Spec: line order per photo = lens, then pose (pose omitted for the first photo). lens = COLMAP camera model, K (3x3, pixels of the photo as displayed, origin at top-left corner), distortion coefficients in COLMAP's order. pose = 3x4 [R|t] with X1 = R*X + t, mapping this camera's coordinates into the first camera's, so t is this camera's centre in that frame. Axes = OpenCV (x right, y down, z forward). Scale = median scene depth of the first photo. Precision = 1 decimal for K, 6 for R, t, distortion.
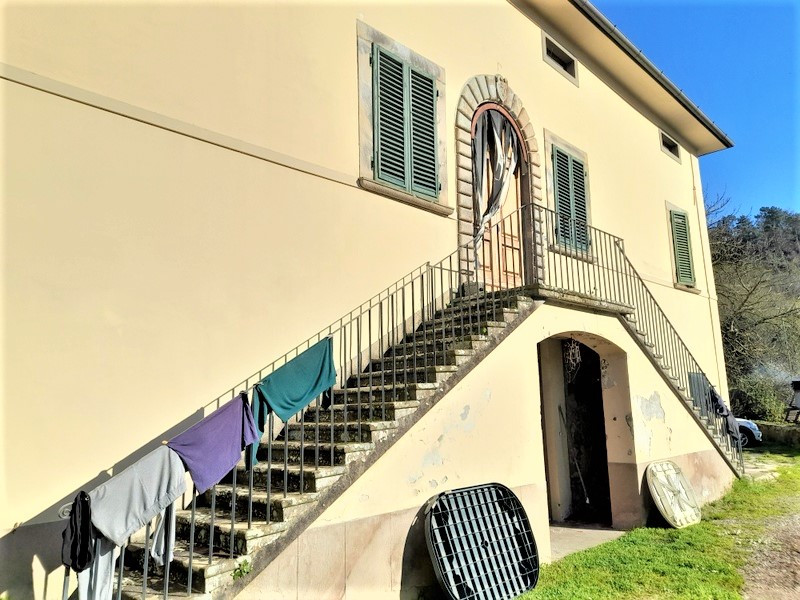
lens RADIAL K [[580.3, 0, 394.3], [0, 580.3, 298.6], [0, 0, 1]] dist [0.077106, -0.071885]
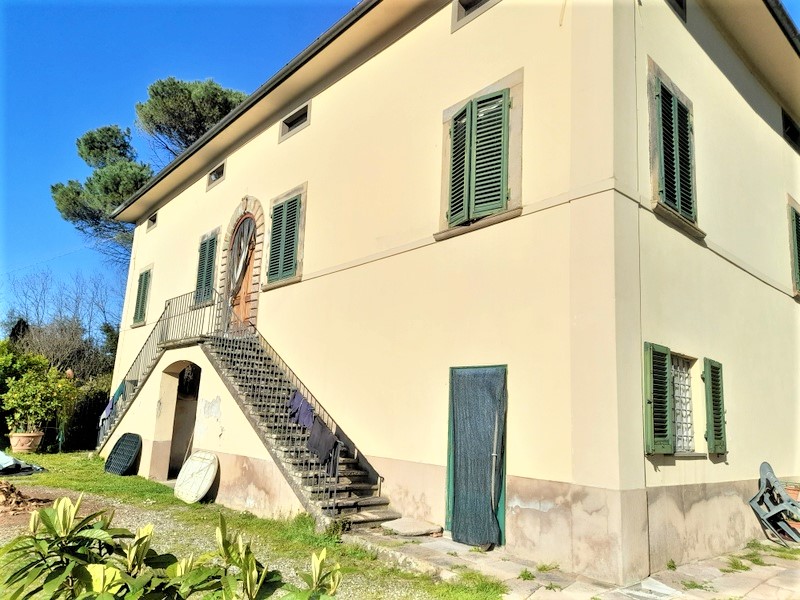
lens RADIAL K [[580.3, 0, 394.3], [0, 580.3, 298.6], [0, 0, 1]] dist [0.077106, -0.071885]
pose [[-0.085205, -0.177522, -0.980421, 1.781874], [0.130039, 0.973602, -0.187589, 0.255417], [0.987841, -0.143477, -0.059871, 1.581246]]
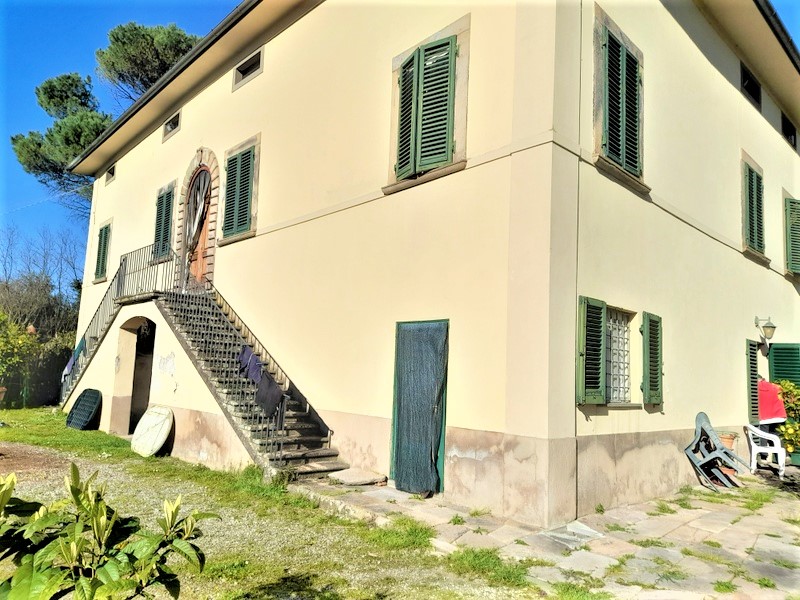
lens RADIAL K [[580.3, 0, 393.8], [0, 580.3, 299.5], [0, 0, 1]] dist [0.071525, -0.074366]
pose [[-0.055762, -0.104527, -0.992958, 1.771350], [0.133388, 0.984810, -0.111160, 0.267674], [0.989494, -0.138647, -0.040972, 1.641490]]
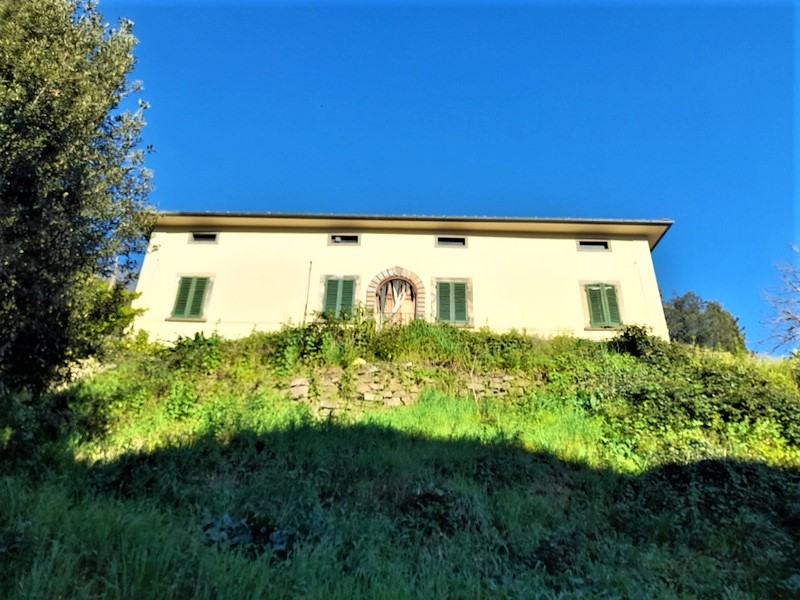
lens RADIAL K [[580.3, 0, 394.3], [0, 580.3, 298.6], [0, 0, 1]] dist [0.077106, -0.071885]
pose [[0.698593, -0.305436, -0.647052, 1.858802], [0.074449, 0.930431, -0.358824, 0.676837], [0.711636, 0.202500, 0.672732, -0.673010]]
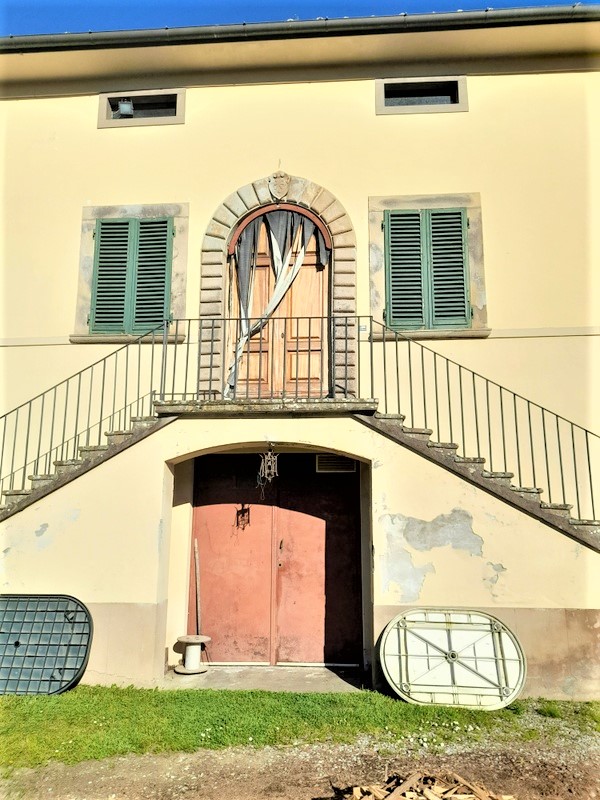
lens RADIAL K [[586.7, 0, 308.8], [0, 586.7, 405.6], [0, 0, 1]] dist [0.077239, -0.076126]
pose [[0.660107, -0.130221, -0.739798, 0.939762], [0.114230, 0.990807, -0.072478, 0.068131], [0.742435, -0.036664, 0.668914, 0.425698]]
